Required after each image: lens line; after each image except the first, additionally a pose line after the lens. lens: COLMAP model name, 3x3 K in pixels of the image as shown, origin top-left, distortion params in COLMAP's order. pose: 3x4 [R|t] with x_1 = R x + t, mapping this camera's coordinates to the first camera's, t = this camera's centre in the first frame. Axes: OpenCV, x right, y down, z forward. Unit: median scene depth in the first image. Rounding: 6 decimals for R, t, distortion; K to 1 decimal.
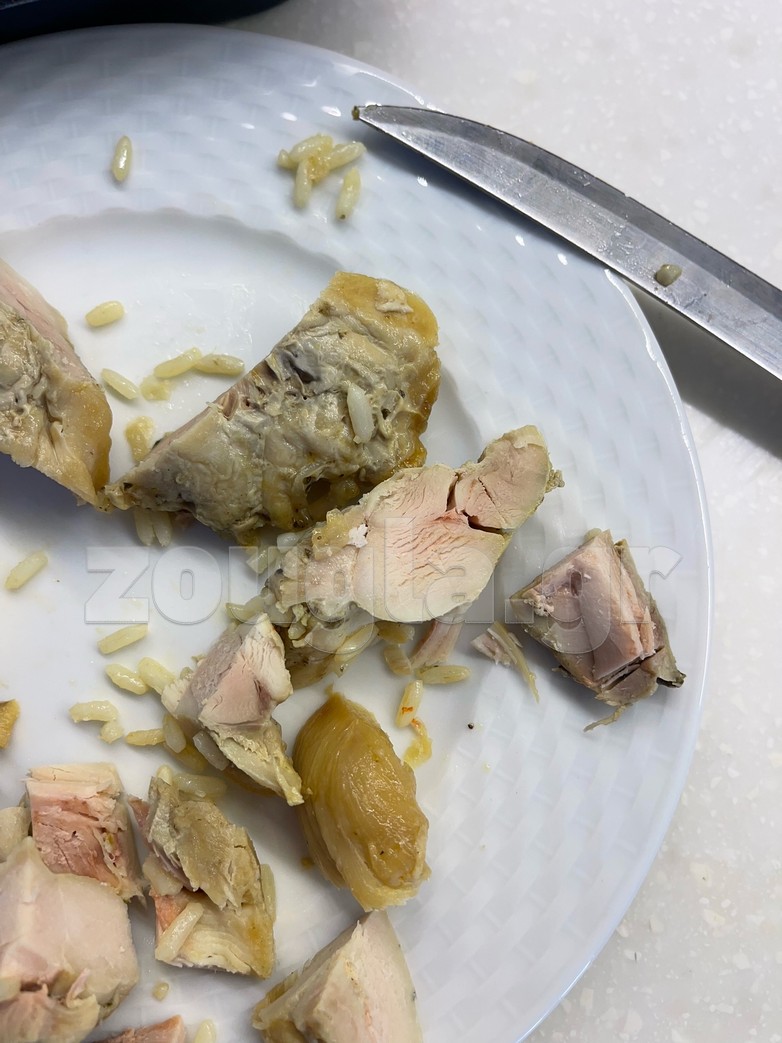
lens RADIAL K [[882.7, 0, 391.0], [0, 882.7, 521.5], [0, 0, 1]] dist [0.046054, -0.132304]
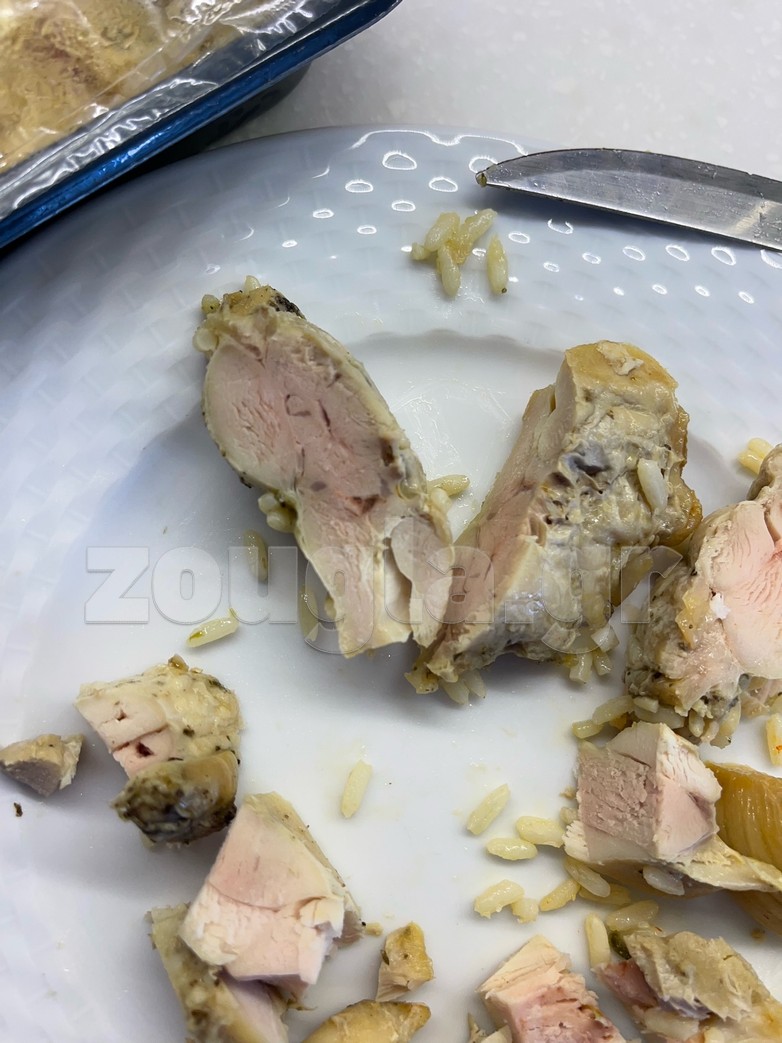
lens RADIAL K [[894.3, 0, 406.8], [0, 894.3, 520.4], [0, 0, 1]] dist [0.057985, -0.139214]
pose [[0.904236, -0.383719, 0.187396, -0.467653], [0.378465, 0.923364, 0.064515, -0.249474], [-0.197790, 0.012586, 0.980164, 0.116909]]
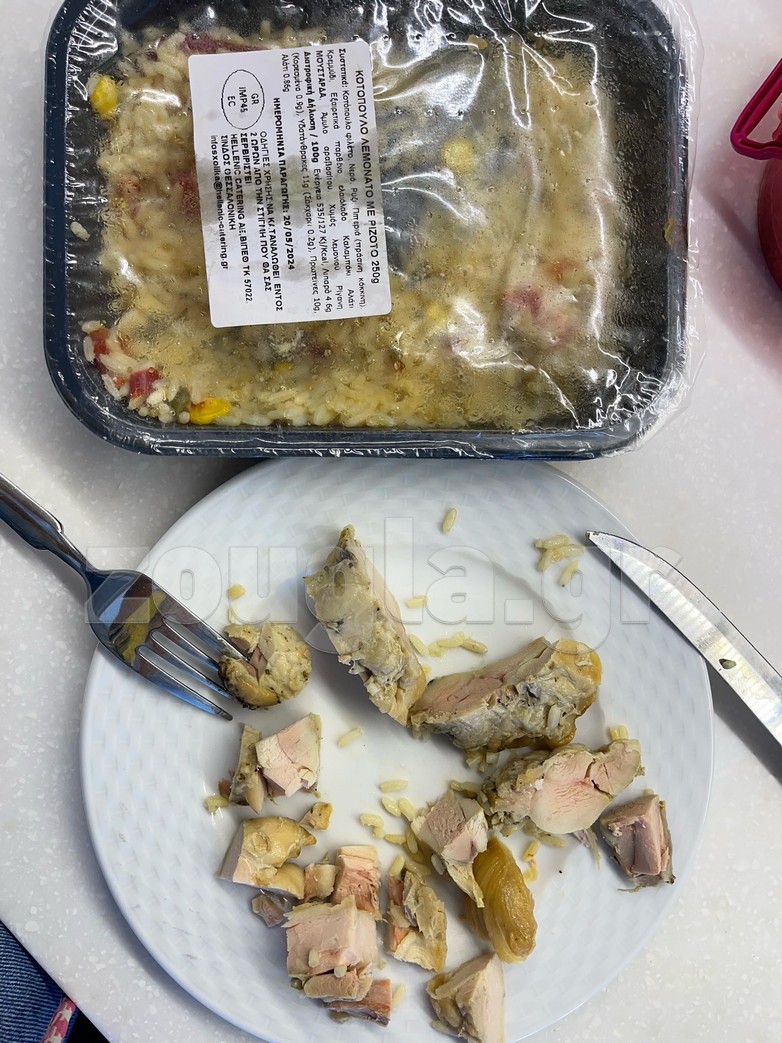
lens RADIAL K [[882.7, 0, 391.0], [0, 882.7, 521.5], [0, 0, 1]] dist [0.046054, -0.132304]
pose [[0.969365, 0.240092, 0.051832, -0.577560], [-0.245260, 0.957612, 0.151085, -0.732914], [-0.013360, -0.159169, 0.987161, -0.815396]]
